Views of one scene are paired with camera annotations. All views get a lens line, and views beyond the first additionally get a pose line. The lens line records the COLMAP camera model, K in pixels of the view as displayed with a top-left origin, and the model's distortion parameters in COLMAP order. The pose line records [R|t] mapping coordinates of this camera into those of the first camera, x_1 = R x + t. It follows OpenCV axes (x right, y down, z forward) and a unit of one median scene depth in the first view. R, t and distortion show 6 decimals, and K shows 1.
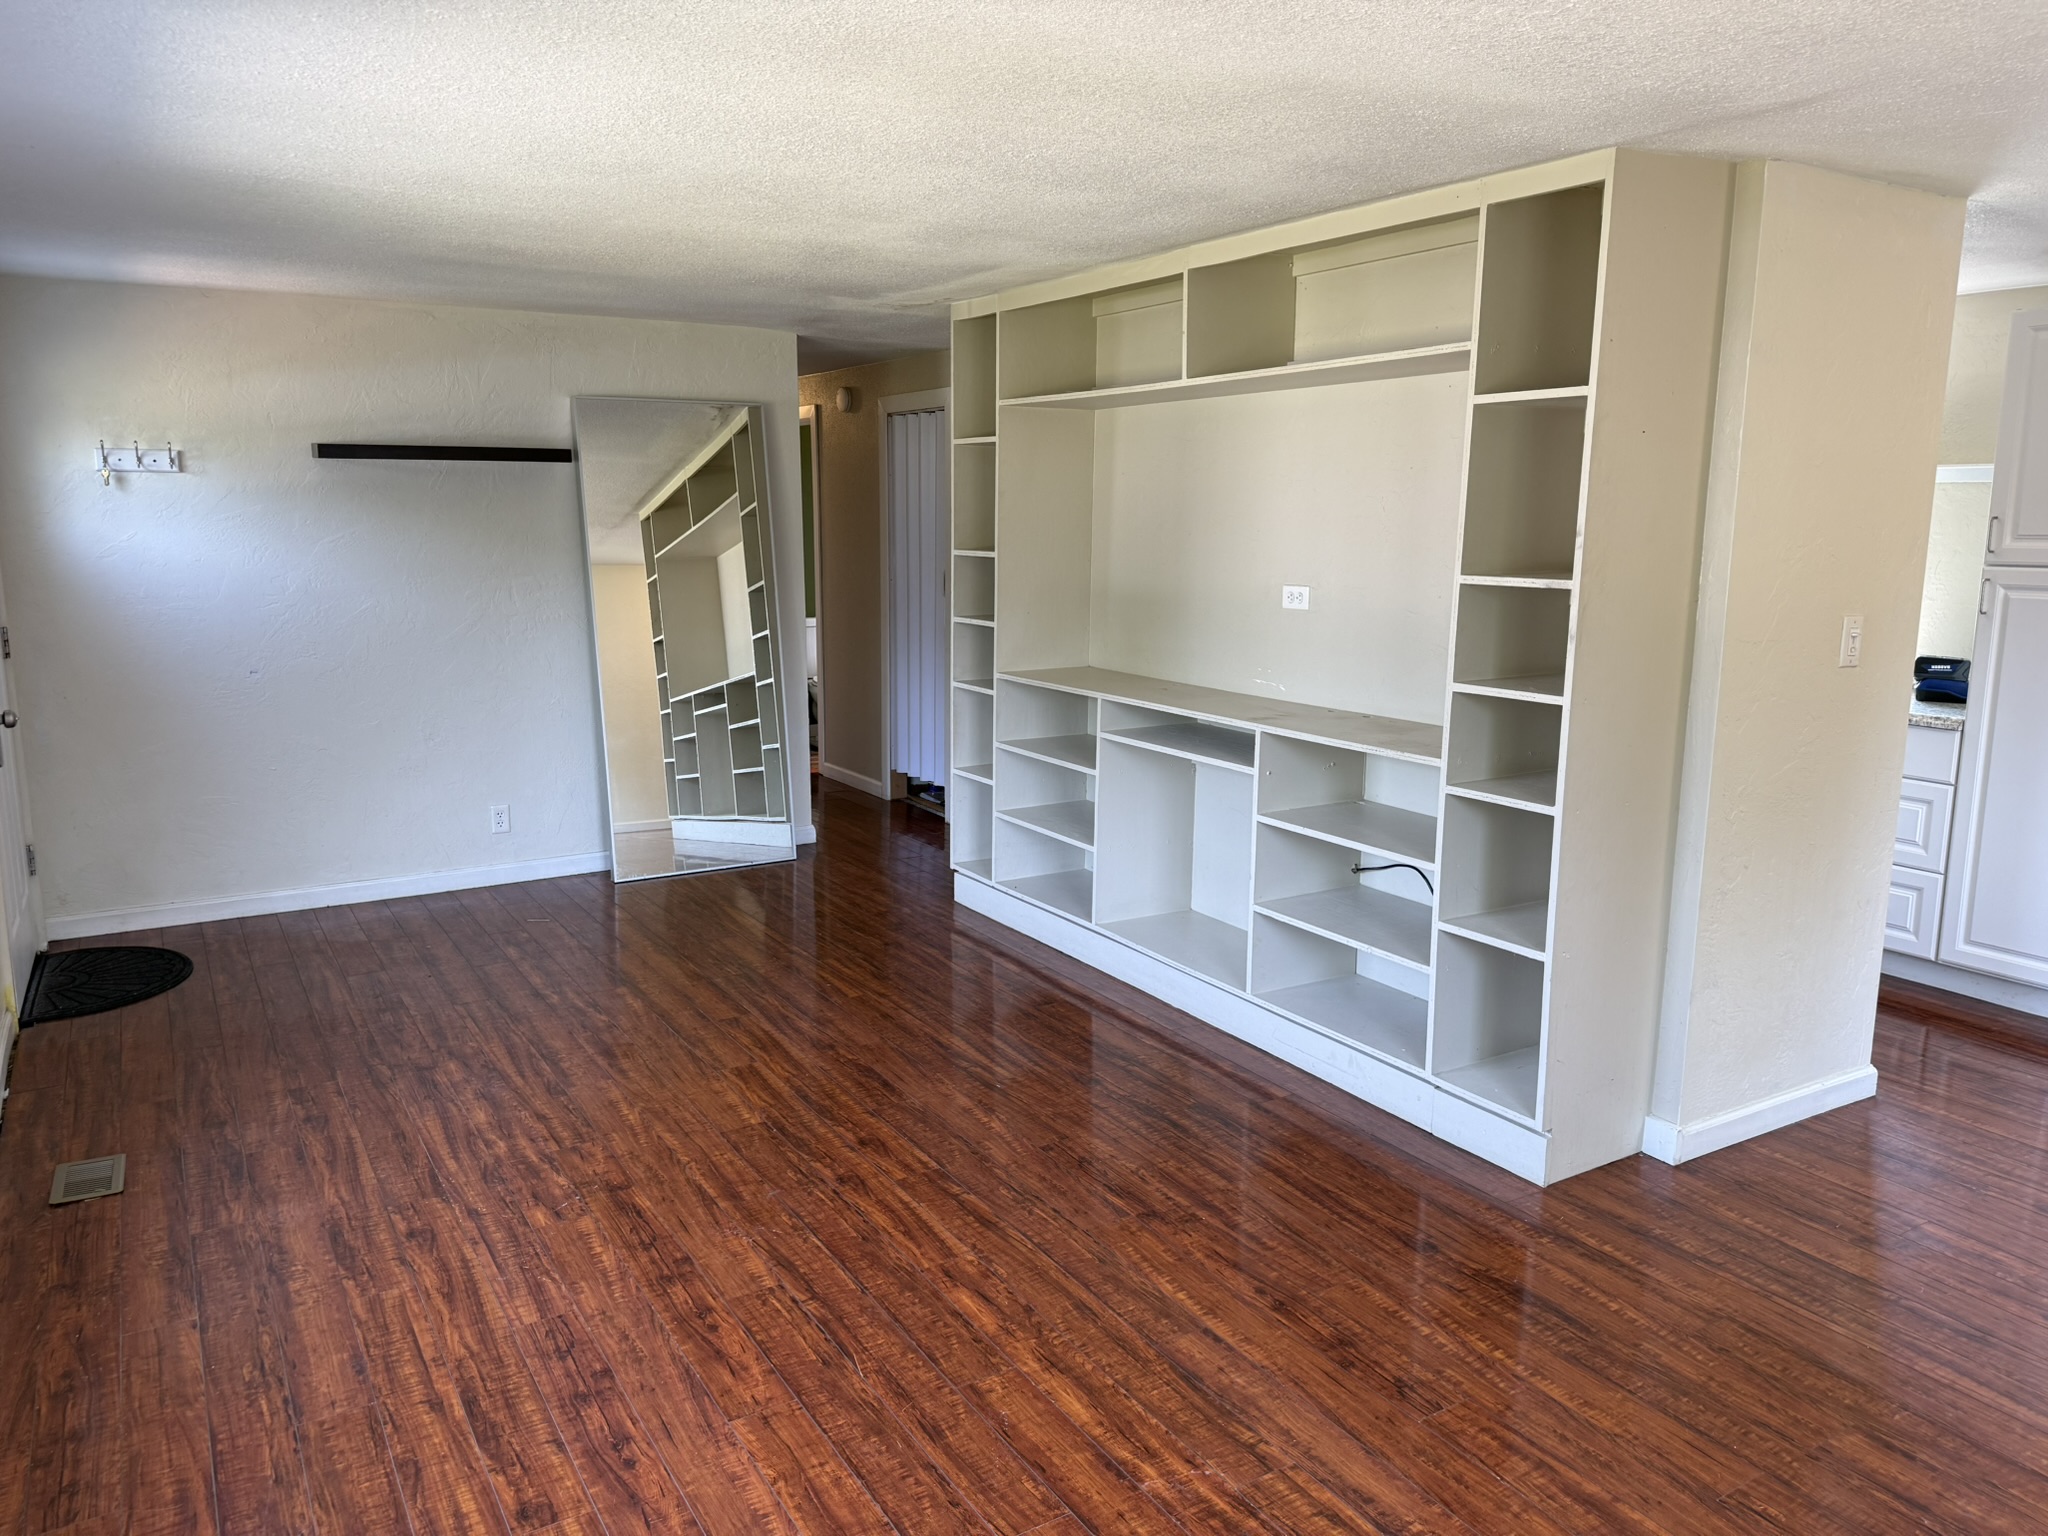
lens RADIAL K [[1429.9, 0, 1027.5], [0, 1429.9, 763.7], [0, 0, 1]] dist [0.048106, -0.058283]
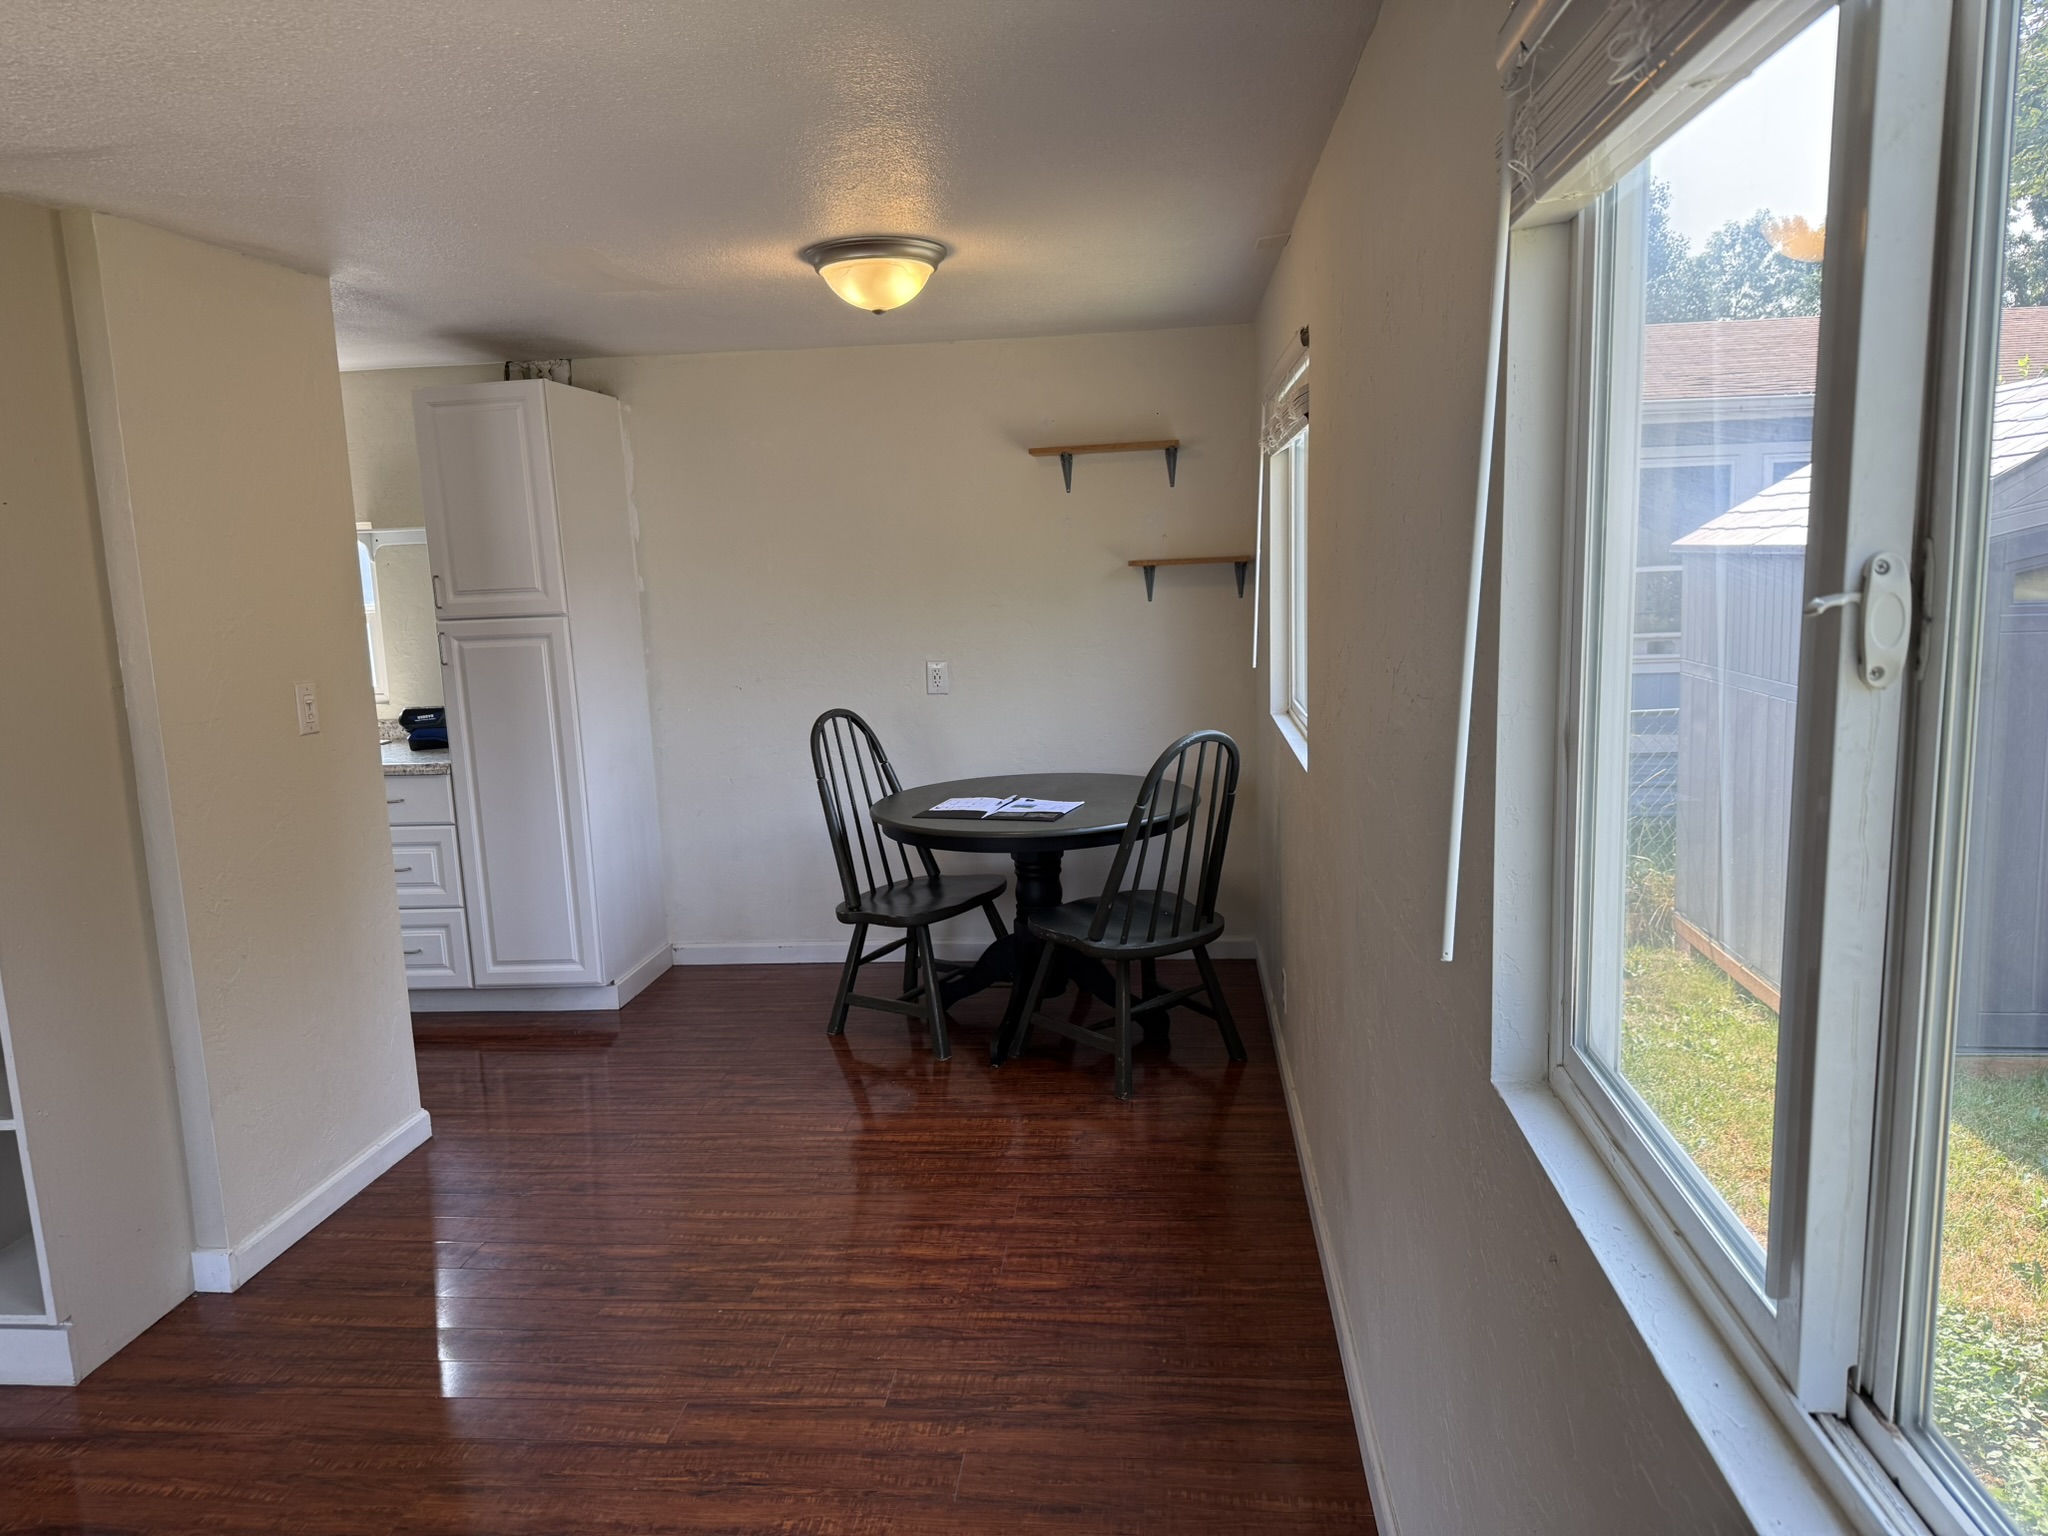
lens RADIAL K [[1429.9, 0, 1020.7], [0, 1429.9, 768.3], [0, 0, 1]] dist [0.048106, -0.058283]
pose [[0.607379, -0.153547, 0.779432, 0.084042], [0.182198, 0.981914, 0.051457, -0.005384], [-0.773236, 0.110757, 0.624371, -0.000339]]
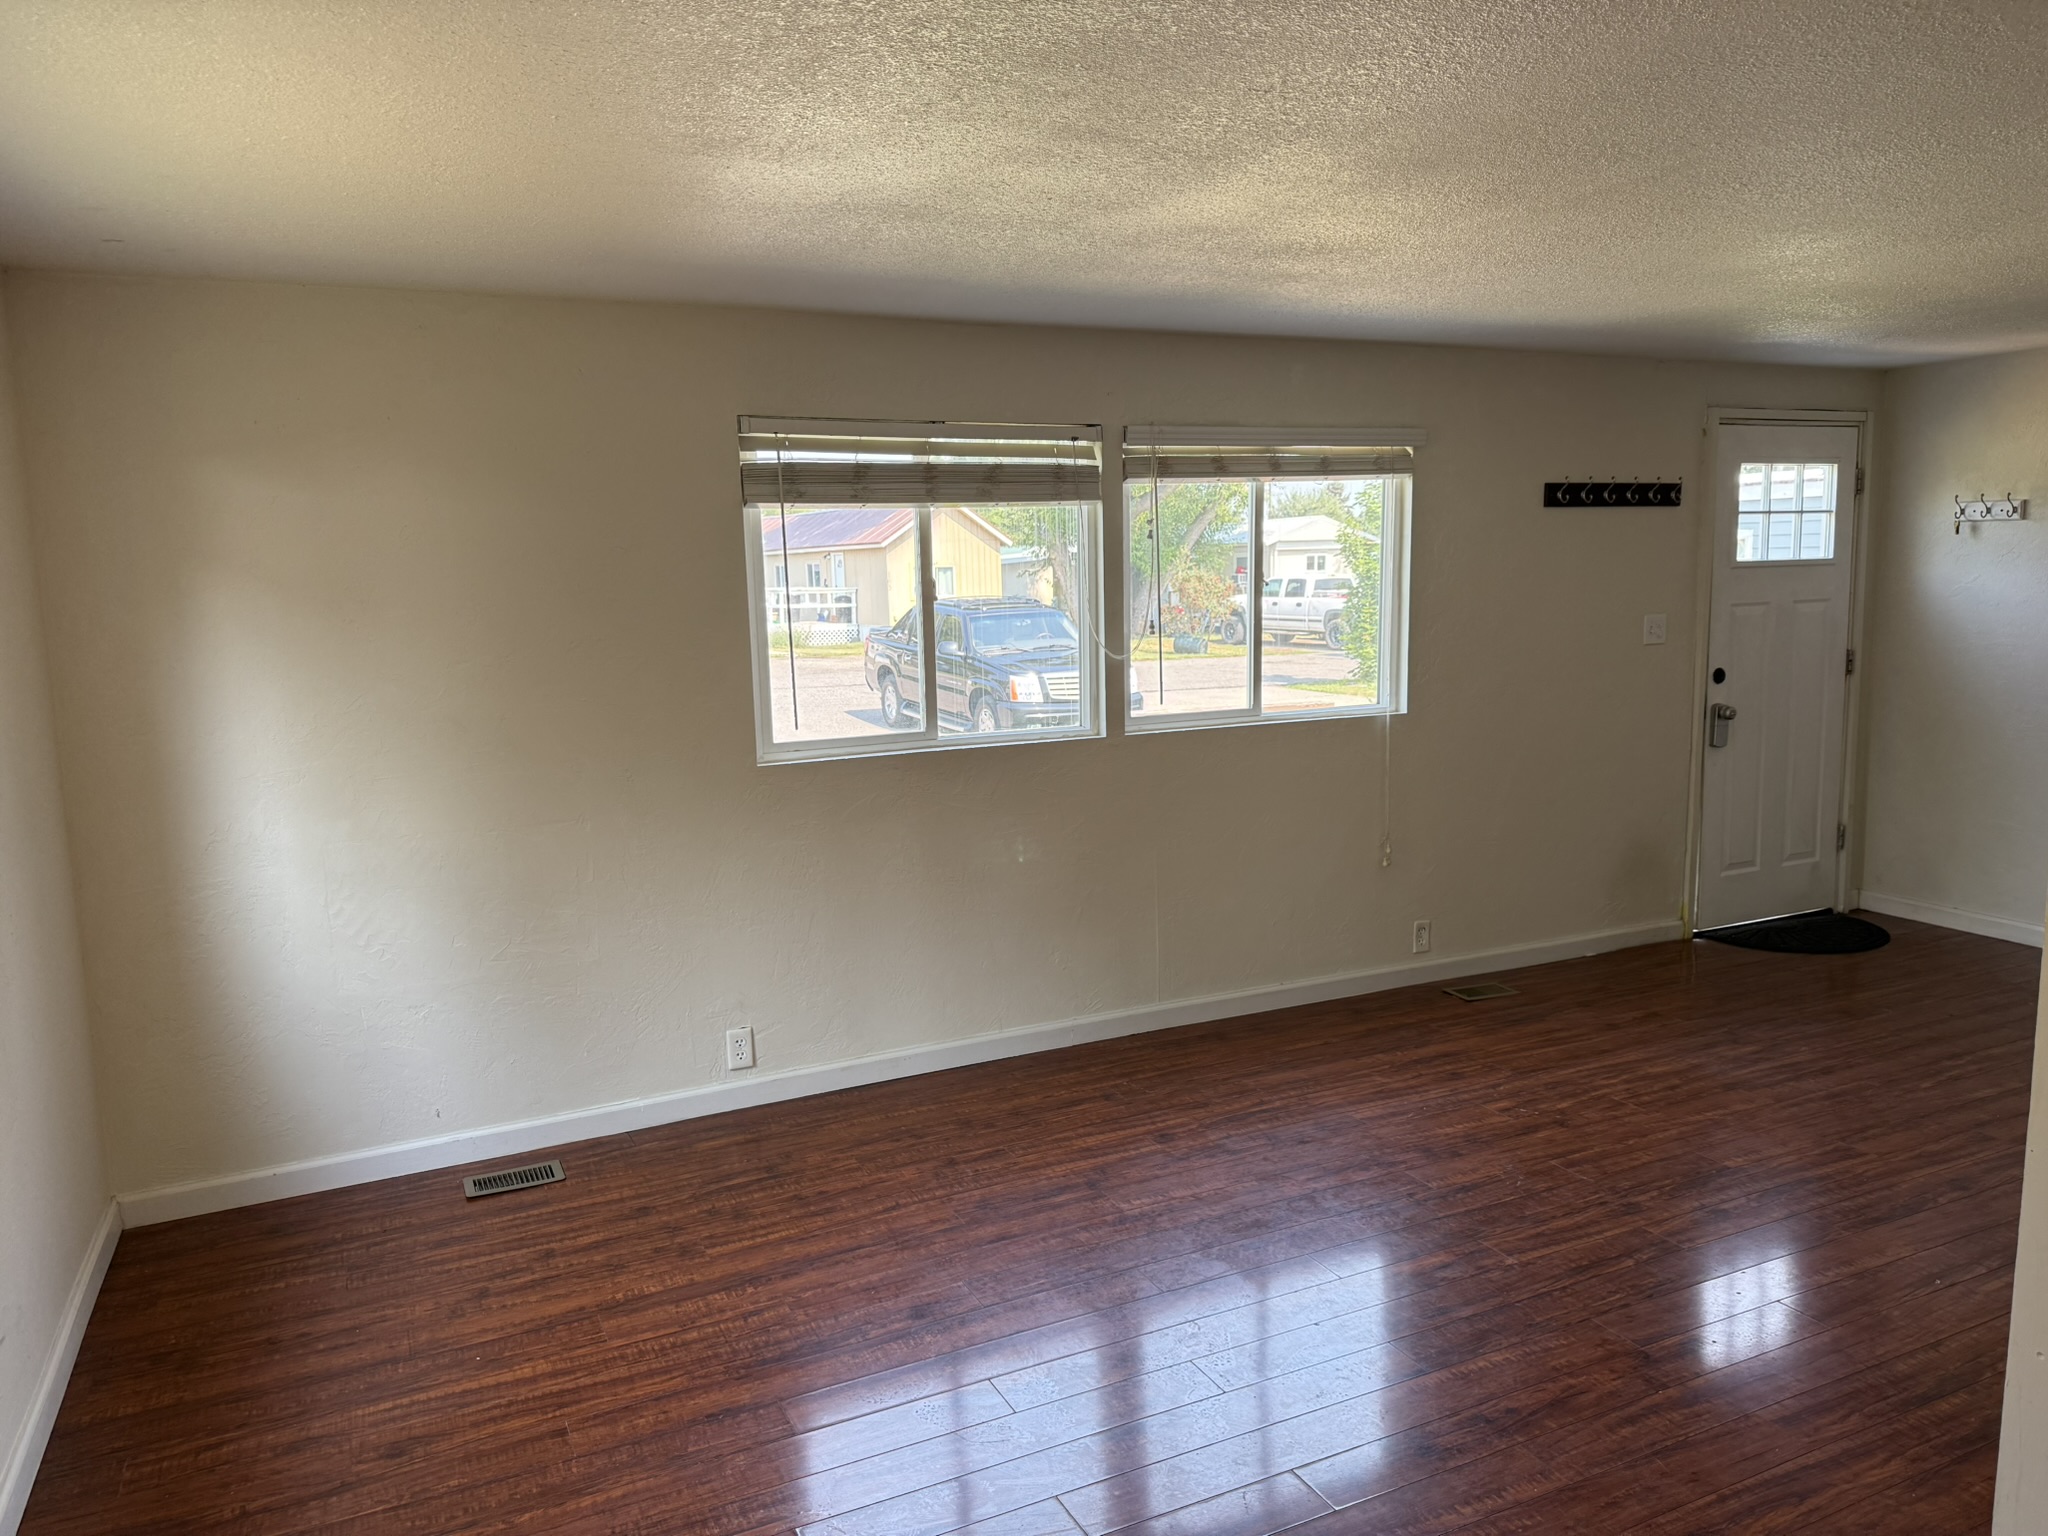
lens RADIAL K [[1429.9, 0, 1031.9], [0, 1429.9, 759.3], [0, 0, 1]] dist [0.048106, -0.058283]
pose [[-0.107542, 0.130759, -0.985564, 0.852380], [-0.151781, 0.977534, 0.146255, -0.105219], [0.982546, 0.165319, -0.085279, 0.577680]]
